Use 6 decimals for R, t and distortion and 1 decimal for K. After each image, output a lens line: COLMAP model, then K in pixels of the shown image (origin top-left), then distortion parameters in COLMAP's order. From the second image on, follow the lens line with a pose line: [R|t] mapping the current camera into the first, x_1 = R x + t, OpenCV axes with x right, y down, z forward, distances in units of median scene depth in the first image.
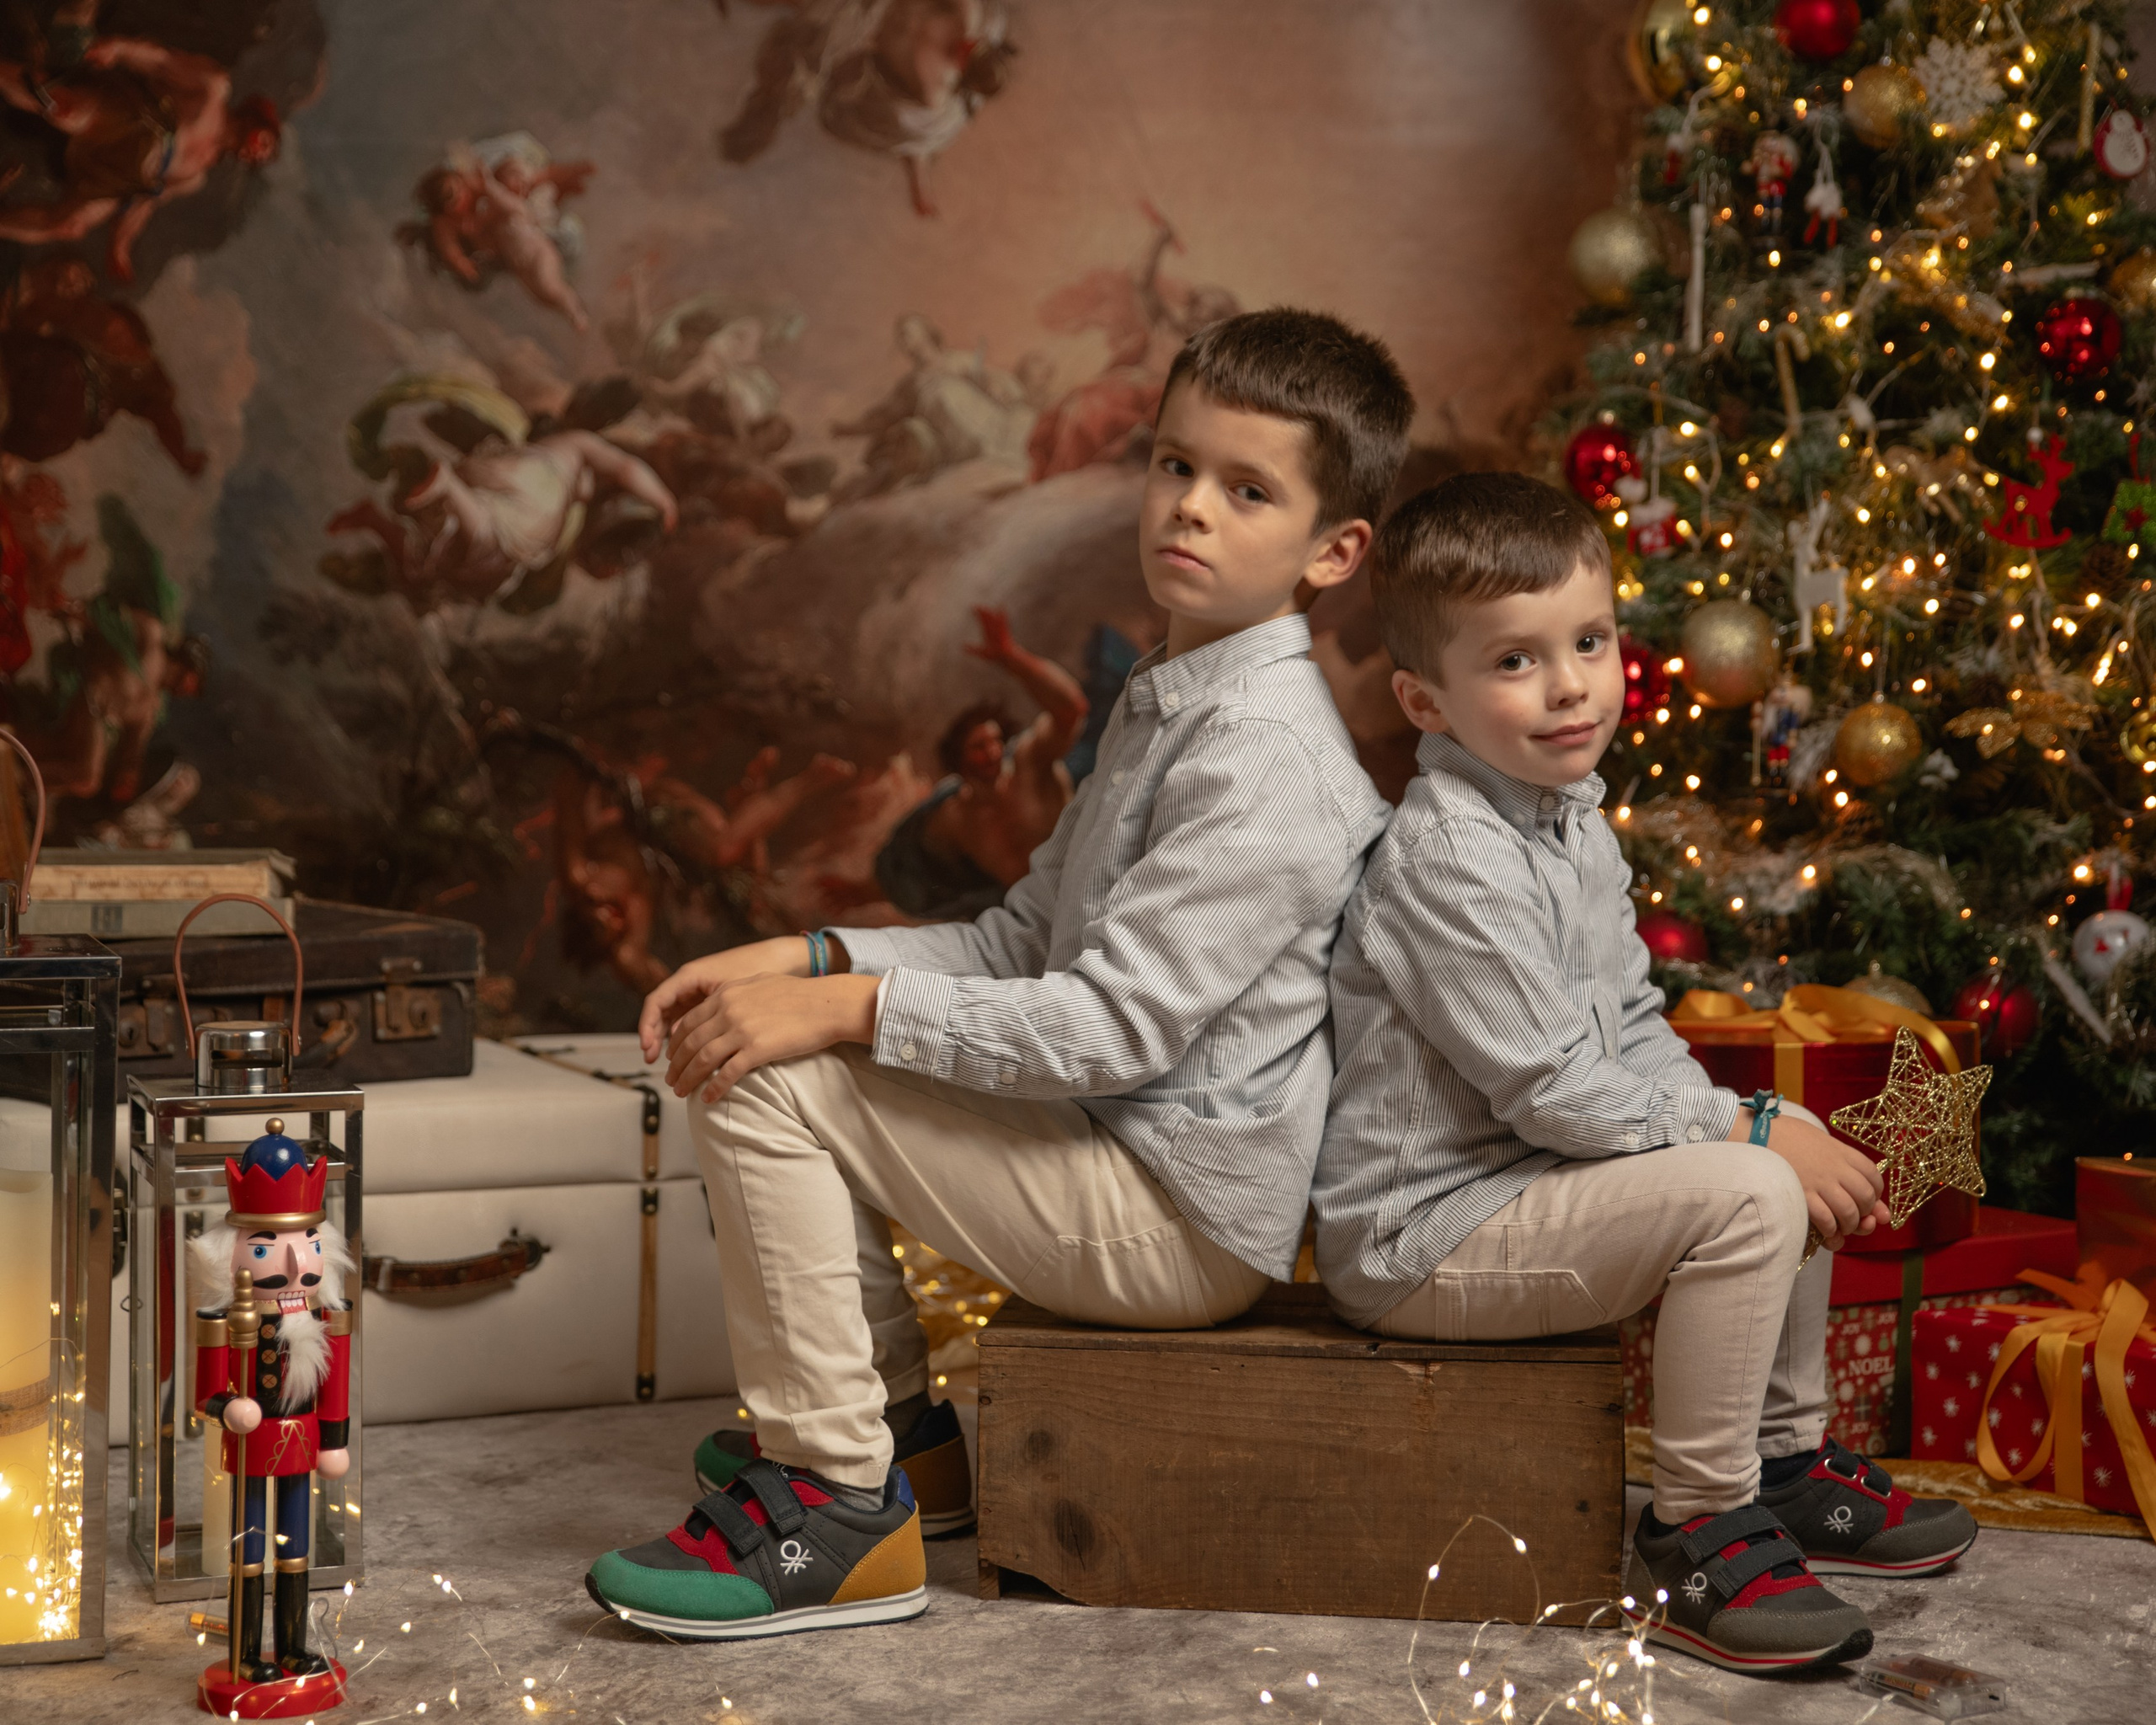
lens RADIAL K [[4117.0, 0, 1097.2], [0, 4117.0, 864.6], [0, 0, 1]] dist [0.111665, 0.000000]
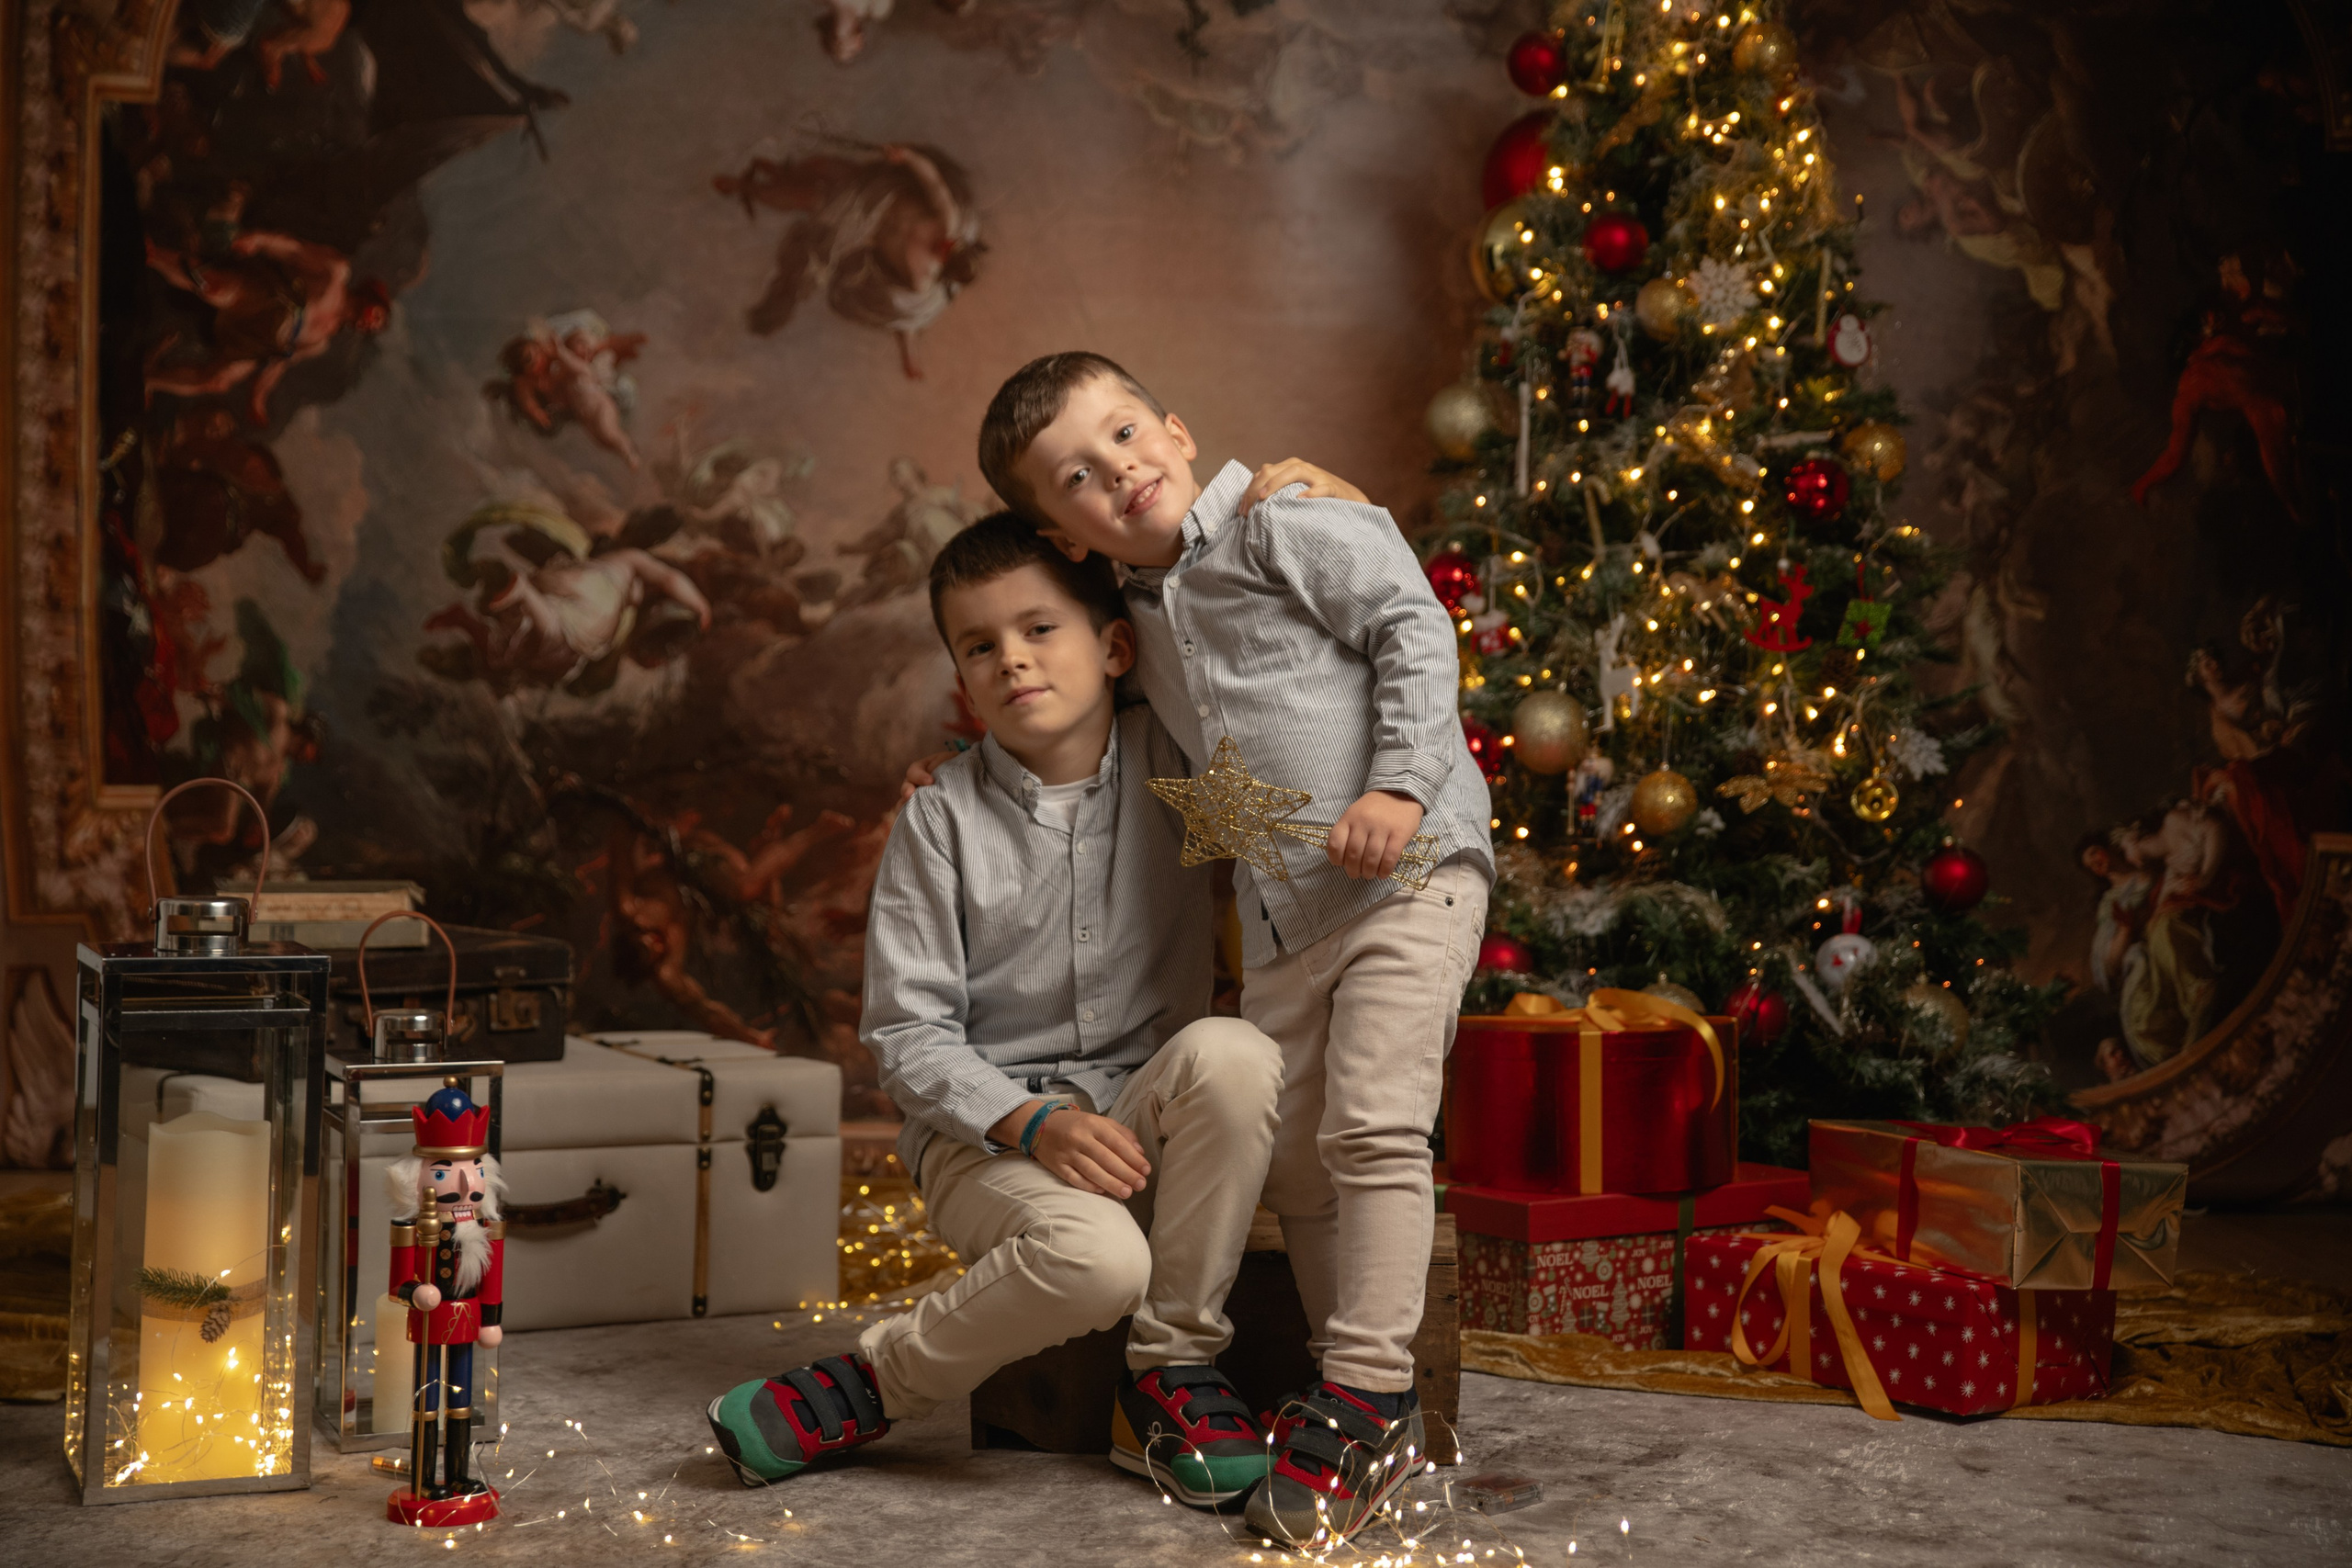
lens RADIAL K [[3786.1, 0, 1193.1], [0, 3786.1, 760.0], [0, 0, 1]] dist [0.114811, 0.000000]
pose [[0.998968, 0.003390, 0.045304, -0.010357], [-0.001431, 0.999066, -0.043198, 0.008334], [-0.045408, 0.043088, 0.998039, -0.164484]]
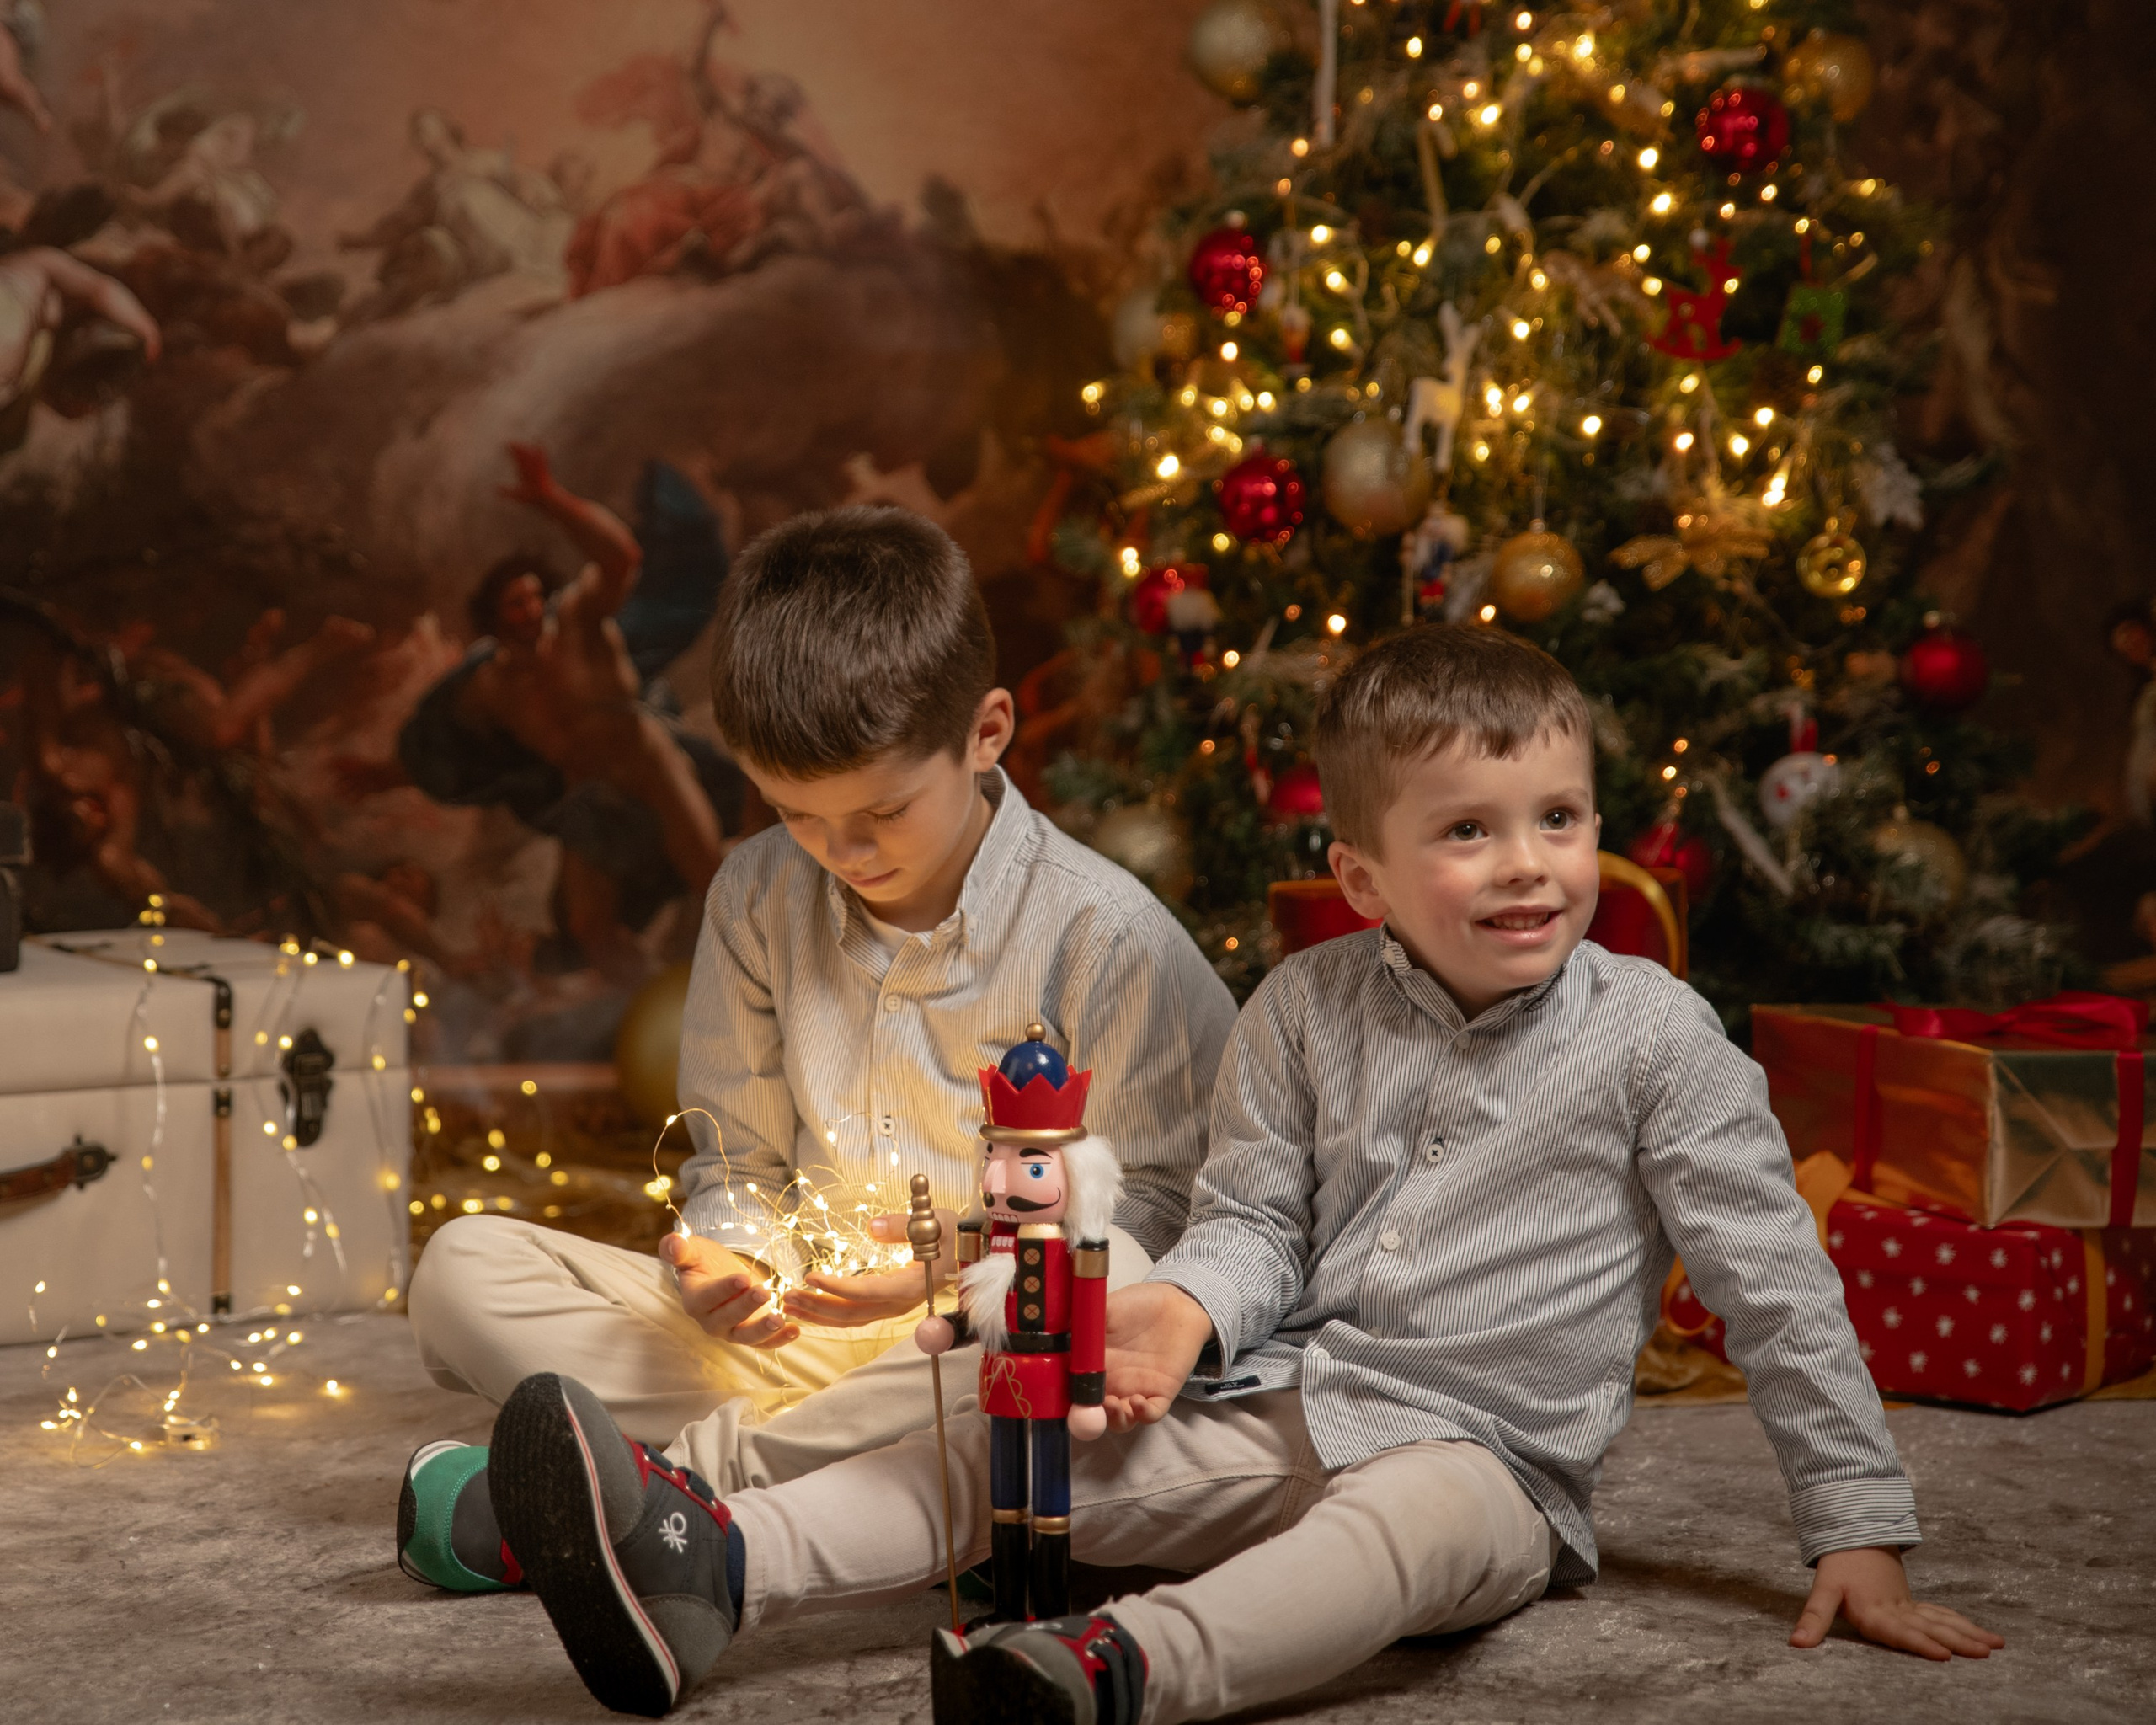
lens RADIAL K [[5850.7, 0, 892.0], [0, 5850.7, 703.1], [0, 0, 1]] dist [0.250035, 0.000000]
pose [[0.996758, -0.022053, 0.077380, -0.054061], [0.023195, 0.999634, -0.013894, 0.013270], [-0.077045, 0.015644, 0.996905, -0.280114]]
